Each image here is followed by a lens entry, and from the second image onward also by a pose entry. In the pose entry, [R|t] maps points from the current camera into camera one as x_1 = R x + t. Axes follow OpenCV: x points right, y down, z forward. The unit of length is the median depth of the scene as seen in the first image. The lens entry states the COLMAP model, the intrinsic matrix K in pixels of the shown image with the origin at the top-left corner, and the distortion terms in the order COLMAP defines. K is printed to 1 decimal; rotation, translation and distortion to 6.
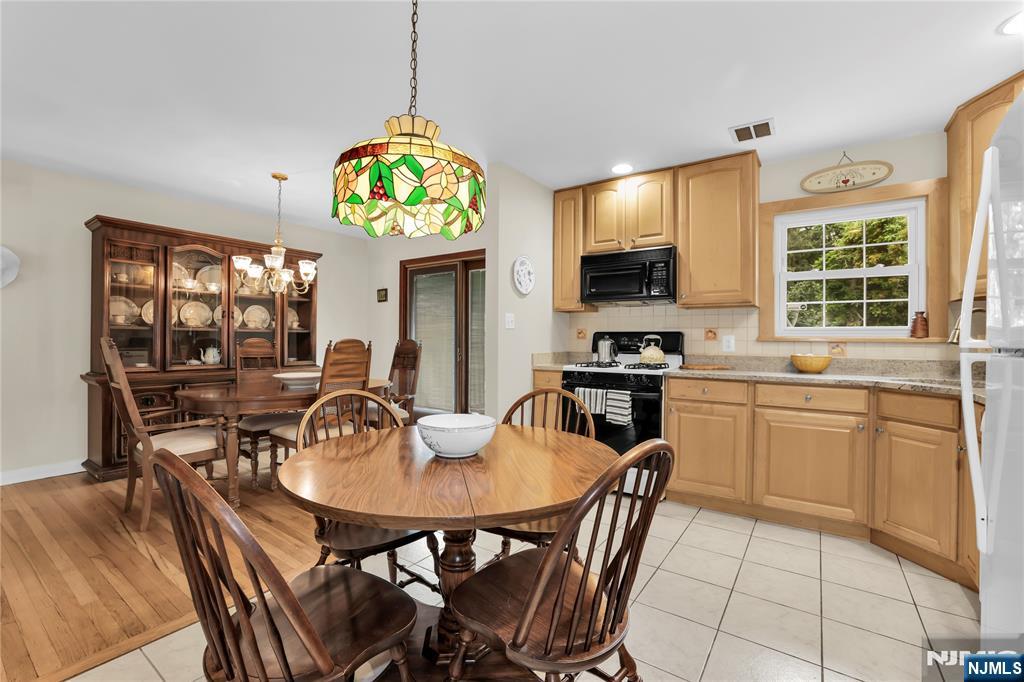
lens RADIAL K [[445.8, 0, 519.6], [0, 445.8, 338.0], [0, 0, 1]] dist [-0.021793, 0.005183]
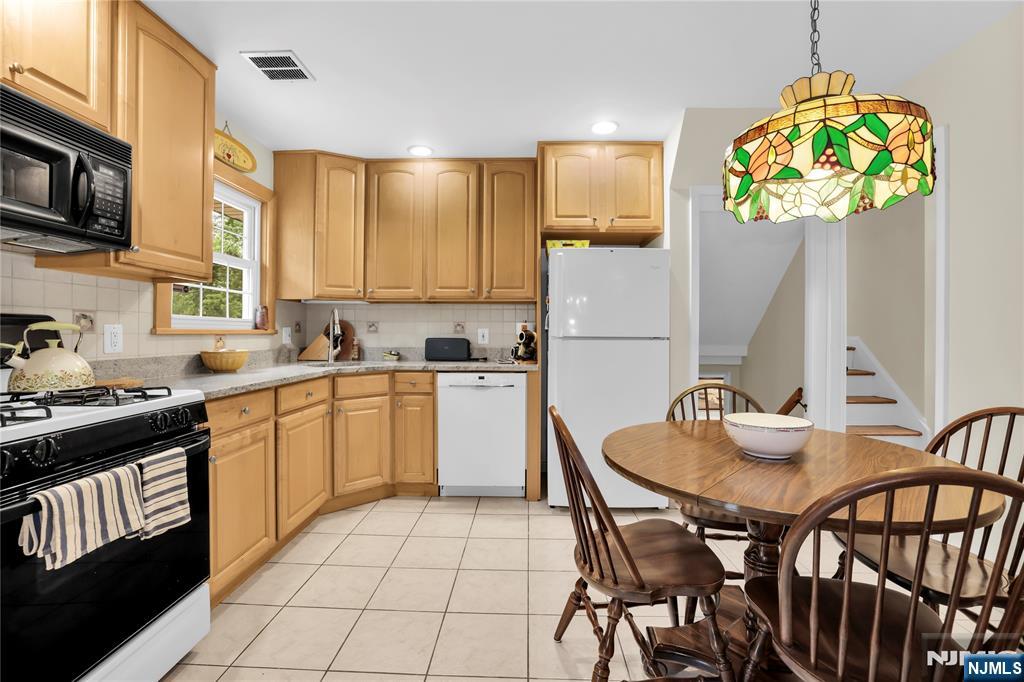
lens RADIAL K [[443.5, 0, 510.8], [0, 443.5, 330.2], [0, 0, 1]] dist [-0.033725, 0.012259]
pose [[-0.530818, -0.001844, 0.847484, -0.284657], [-0.007371, 0.999970, -0.002441, -0.001209], [-0.847454, -0.007542, -0.530816, 0.866277]]
